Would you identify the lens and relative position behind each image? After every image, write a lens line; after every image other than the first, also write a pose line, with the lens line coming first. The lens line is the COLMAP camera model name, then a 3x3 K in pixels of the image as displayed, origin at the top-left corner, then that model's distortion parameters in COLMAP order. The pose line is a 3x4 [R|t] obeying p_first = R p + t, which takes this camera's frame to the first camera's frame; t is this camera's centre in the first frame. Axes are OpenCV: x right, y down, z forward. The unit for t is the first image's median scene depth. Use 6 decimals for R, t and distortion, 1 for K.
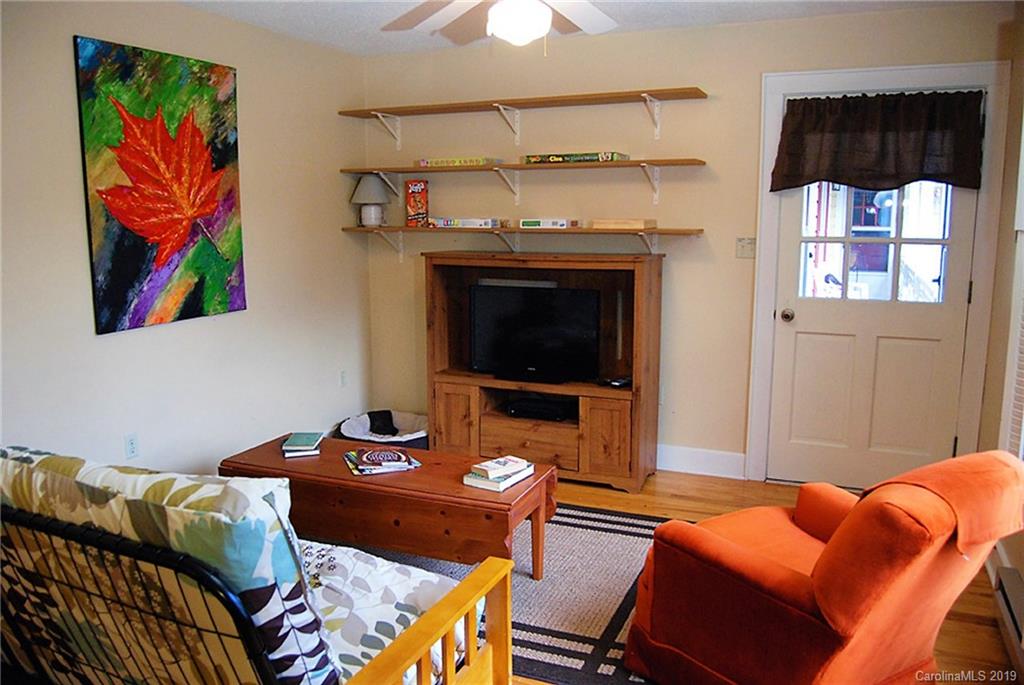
lens RADIAL K [[804.1, 0, 505.7], [0, 804.1, 343.8], [0, 0, 1]] dist [-0.082103, 0.005582]
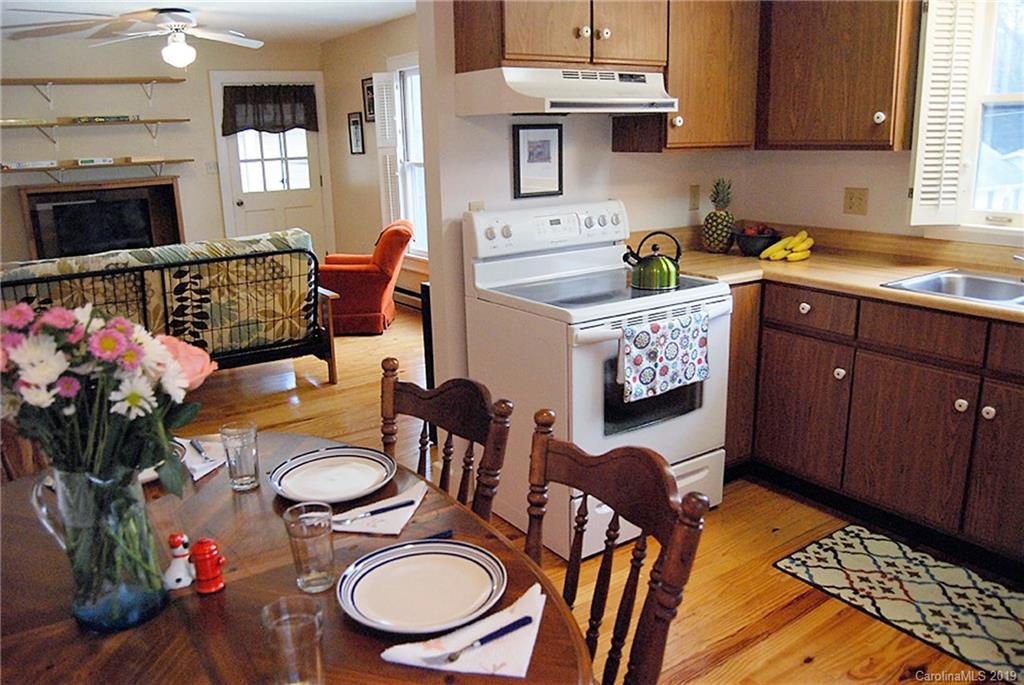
lens RADIAL K [[804.1, 0, 505.7], [0, 804.1, 343.8], [0, 0, 1]] dist [-0.082103, 0.005582]
pose [[0.526150, -0.224553, 0.820208, -0.961928], [0.162065, 0.973307, 0.162506, 0.086655], [-0.834806, 0.047425, 0.548498, -0.541618]]
